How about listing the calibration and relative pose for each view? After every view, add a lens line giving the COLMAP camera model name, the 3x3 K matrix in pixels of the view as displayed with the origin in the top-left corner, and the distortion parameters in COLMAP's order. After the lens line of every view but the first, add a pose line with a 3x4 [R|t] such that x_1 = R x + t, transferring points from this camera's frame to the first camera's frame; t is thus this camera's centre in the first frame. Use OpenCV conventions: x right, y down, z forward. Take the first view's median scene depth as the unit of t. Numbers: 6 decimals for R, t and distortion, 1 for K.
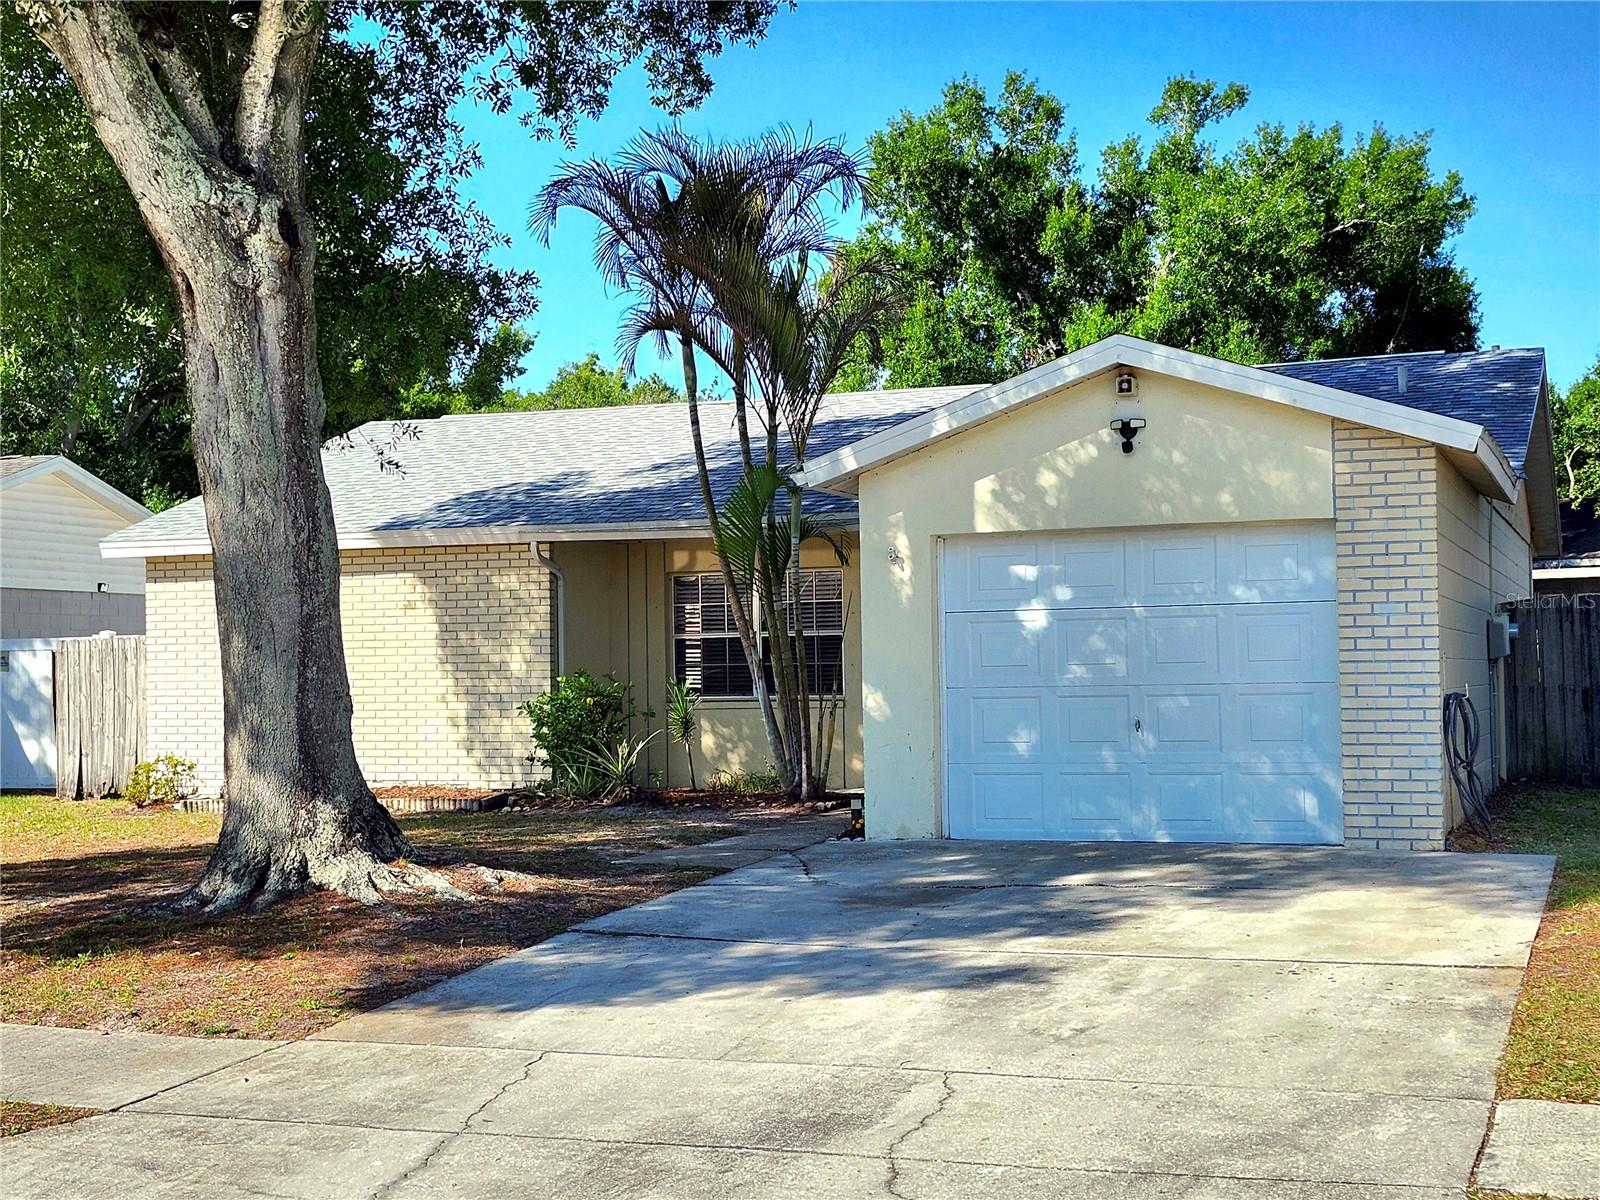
lens RADIAL K [[2220.9, 0, 800.0], [0, 2220.9, 600.0], [0, 0, 1]] dist [0.172471, -0.463580]
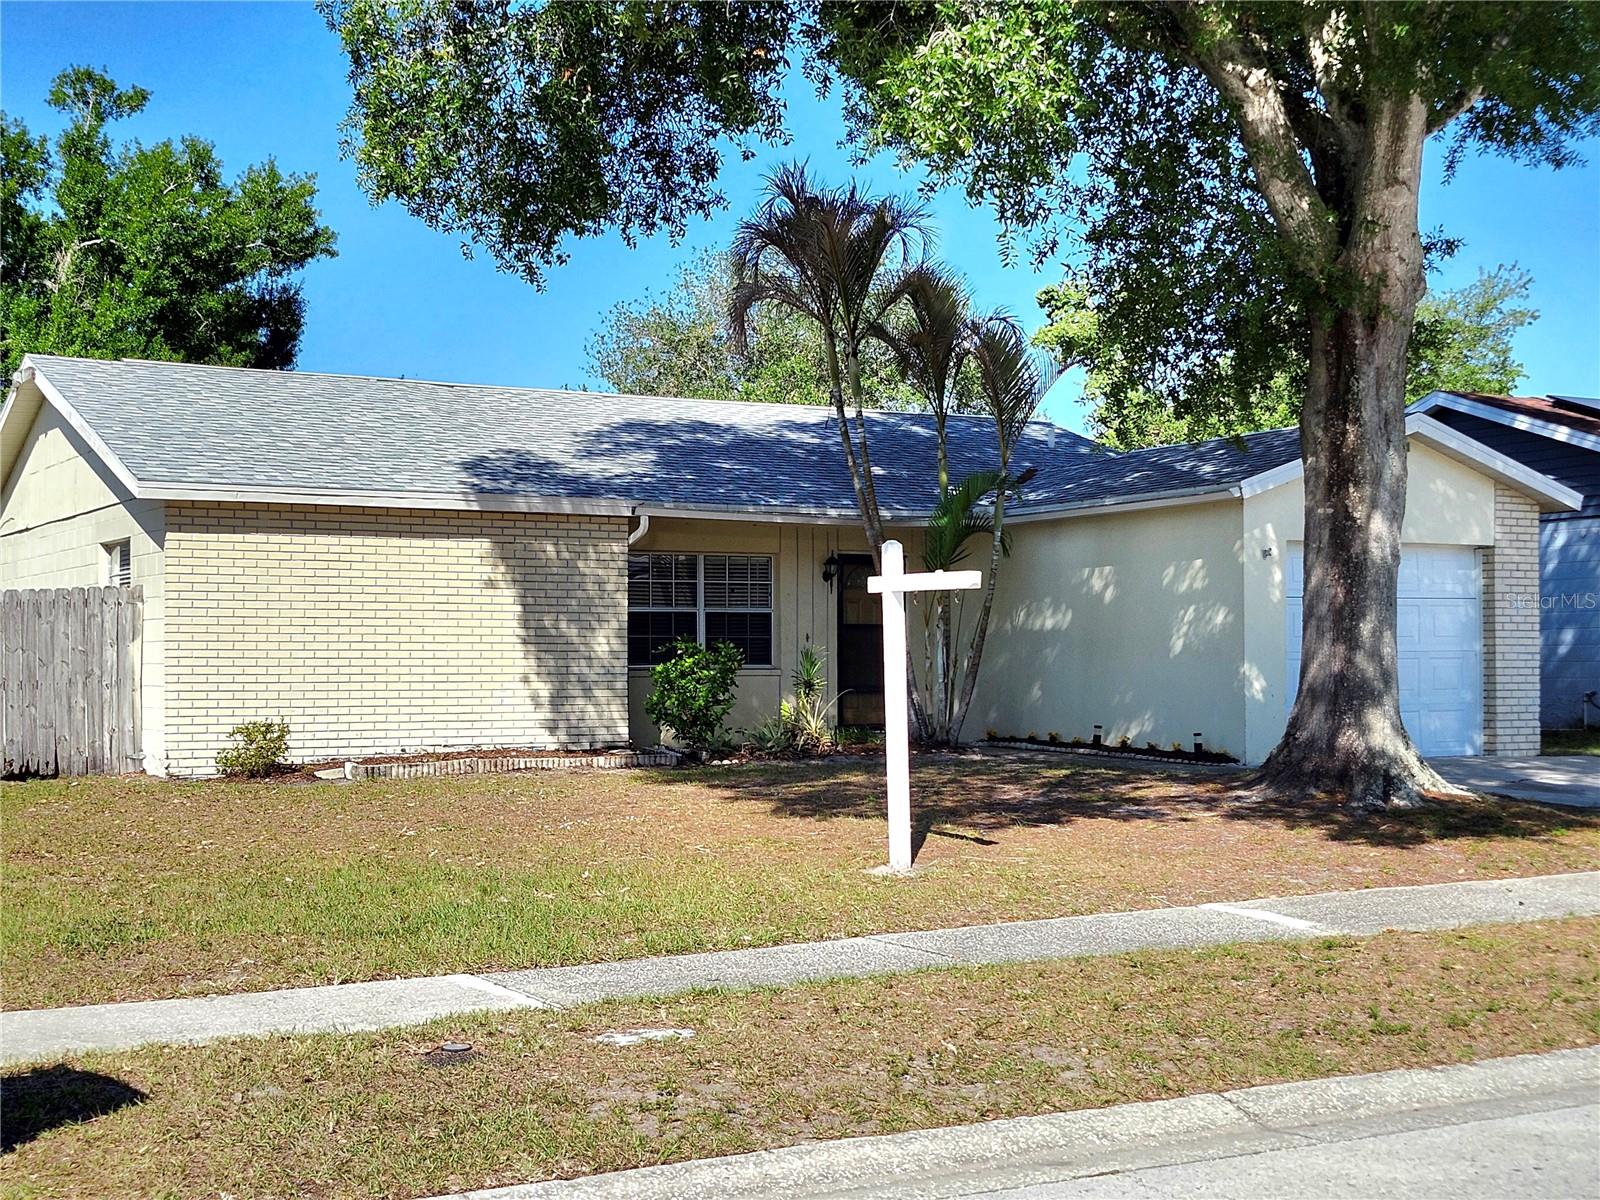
lens RADIAL K [[2220.9, 0, 800.0], [0, 2220.9, 600.0], [0, 0, 1]] dist [0.172471, -0.463580]
pose [[0.632802, 0.035493, 0.773499, -0.855345], [-0.030311, 0.999319, -0.021058, 0.032750], [-0.773720, -0.010120, 0.633447, 0.257219]]
